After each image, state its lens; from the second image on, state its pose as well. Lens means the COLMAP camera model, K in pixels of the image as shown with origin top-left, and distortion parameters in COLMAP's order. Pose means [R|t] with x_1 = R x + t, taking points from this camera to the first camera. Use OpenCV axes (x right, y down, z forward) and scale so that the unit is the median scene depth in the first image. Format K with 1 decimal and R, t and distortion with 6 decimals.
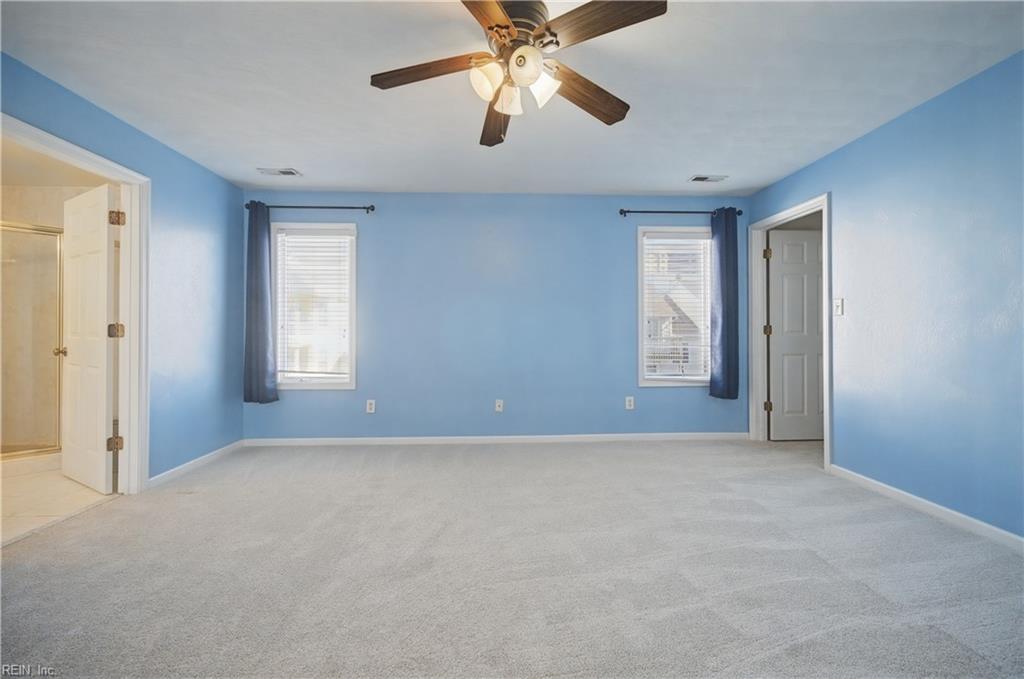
lens RADIAL K [[408.9, 0, 510.7], [0, 408.9, 333.7], [0, 0, 1]] dist [-0.002930, -0.000505]
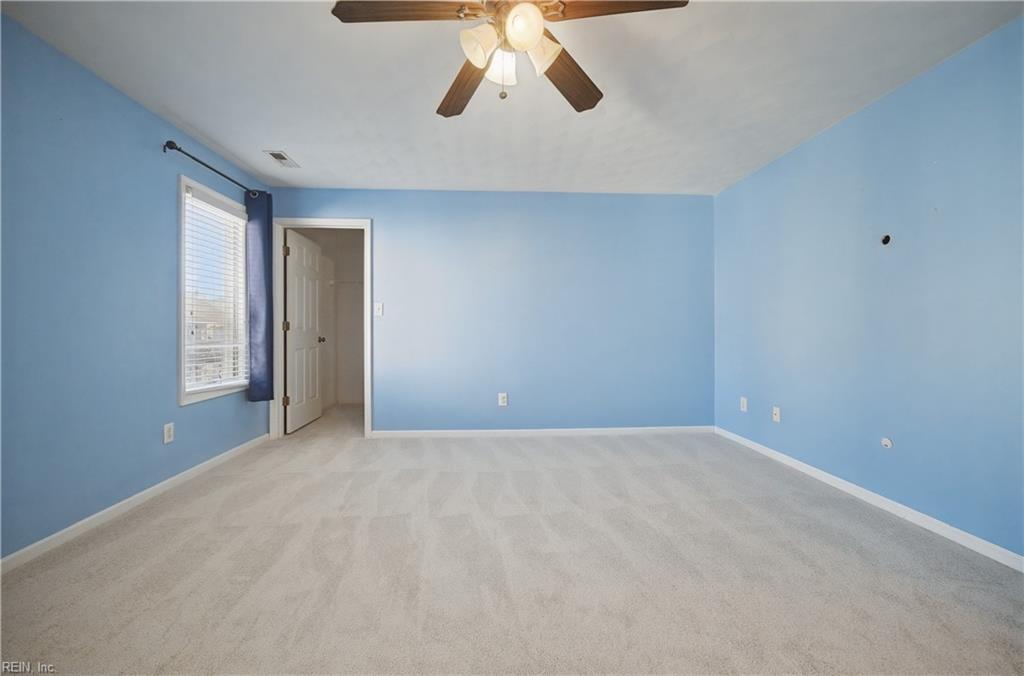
lens RADIAL K [[411.1, 0, 509.8], [0, 411.1, 326.6], [0, 0, 1]] dist [-0.000586, 0.000533]
pose [[-0.021576, 0.008426, 0.999732, -0.401709], [0.001291, 0.999964, -0.008400, 0.001963], [-0.999766, 0.001110, -0.021587, 0.466184]]
